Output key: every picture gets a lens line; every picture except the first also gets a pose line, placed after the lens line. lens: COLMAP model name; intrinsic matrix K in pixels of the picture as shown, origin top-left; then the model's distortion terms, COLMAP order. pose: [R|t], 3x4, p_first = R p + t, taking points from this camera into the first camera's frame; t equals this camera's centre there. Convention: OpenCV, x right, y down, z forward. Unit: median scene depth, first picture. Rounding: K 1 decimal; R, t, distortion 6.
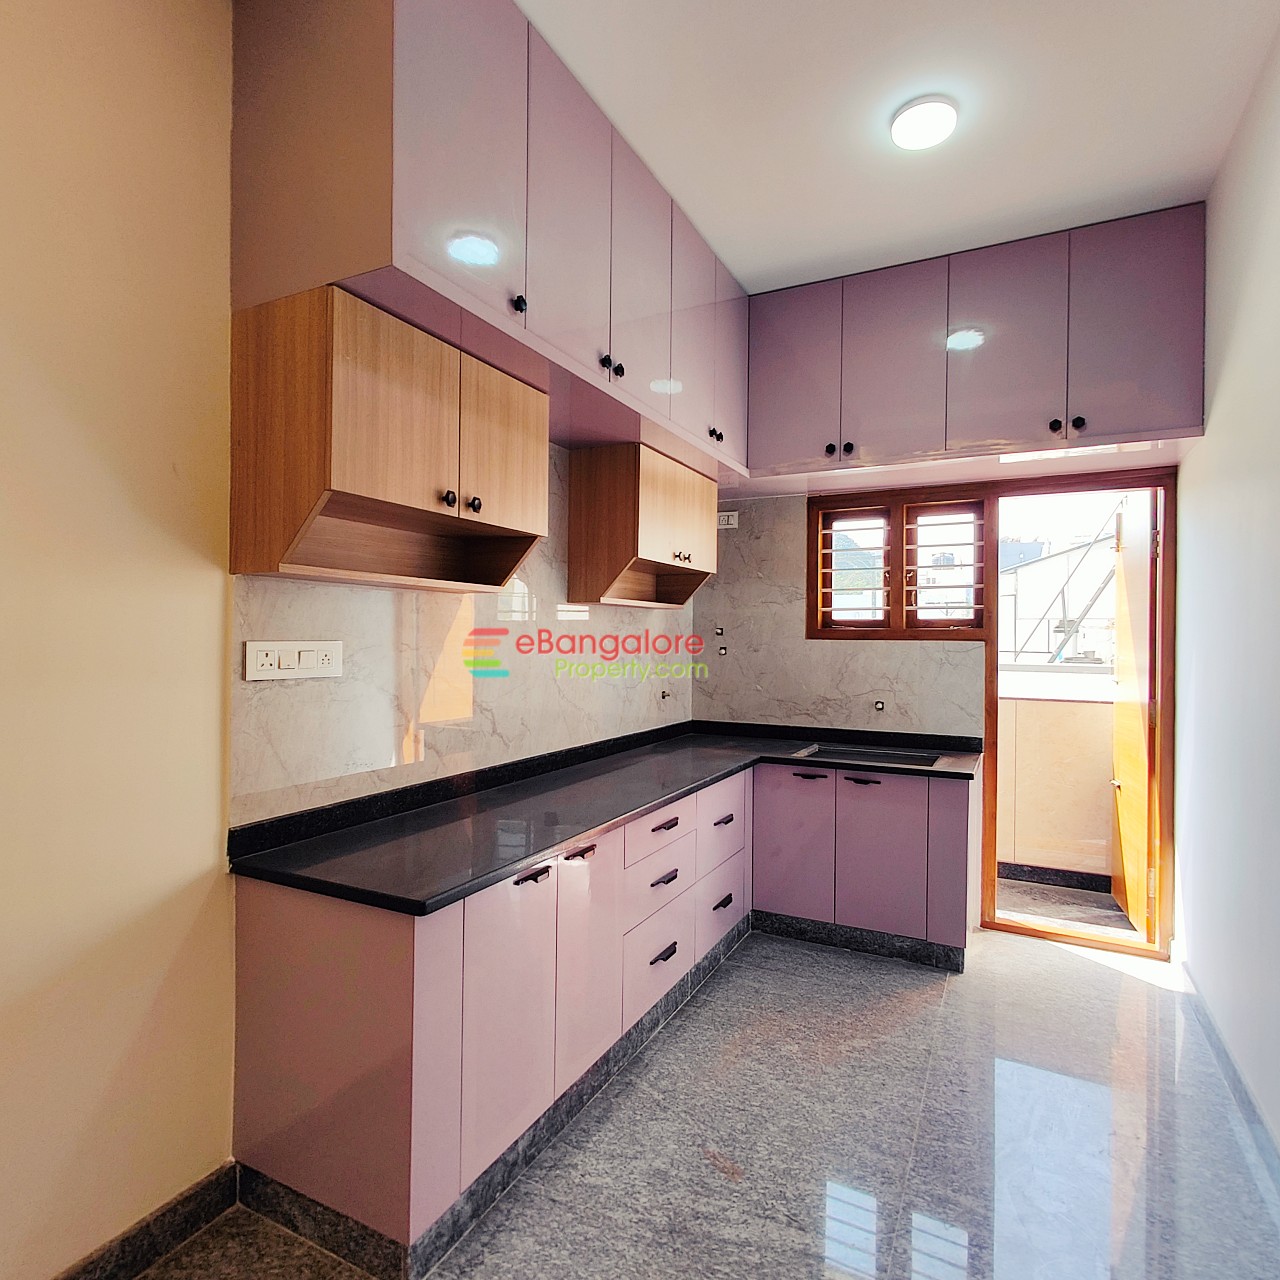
lens RADIAL K [[747.0, 0, 638.4], [0, 747.0, 646.9], [0, 0, 1]] dist [-0.008374, 0.002874]
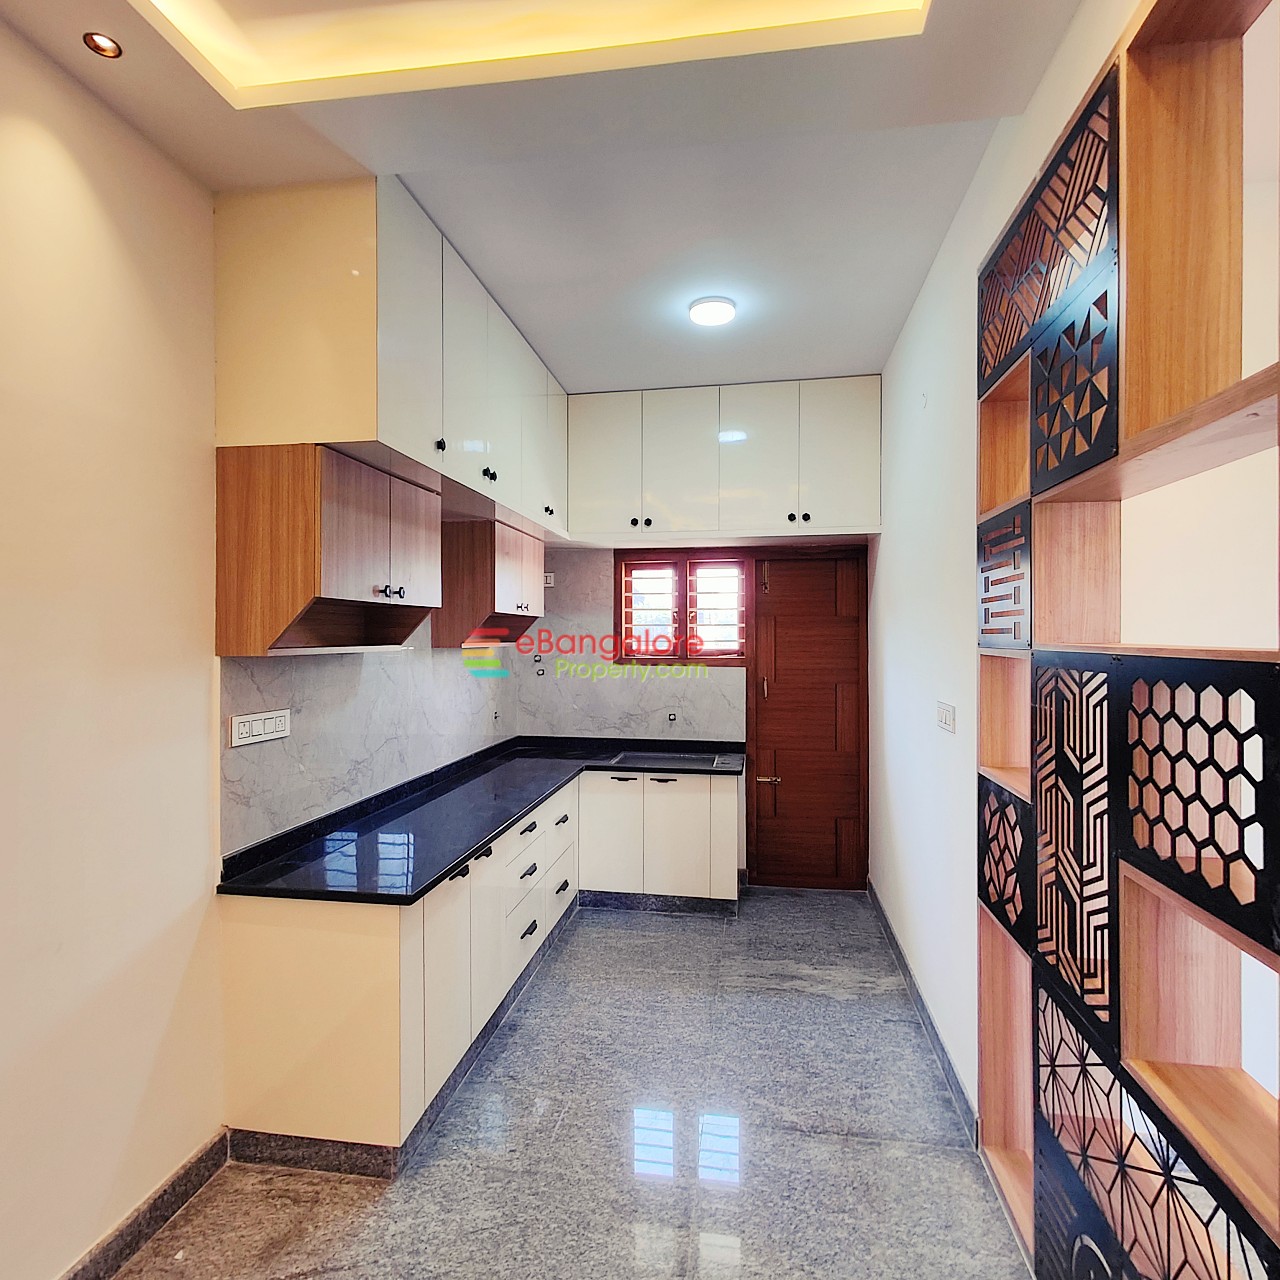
lens RADIAL K [[747.0, 0, 638.6], [0, 747.0, 634.4], [0, 0, 1]] dist [-0.008374, 0.002874]
pose [[0.951270, -0.011375, 0.308149, -0.137257], [0.015999, 0.999794, -0.012484, -0.057664], [-0.307943, 0.016806, 0.951256, -0.217072]]
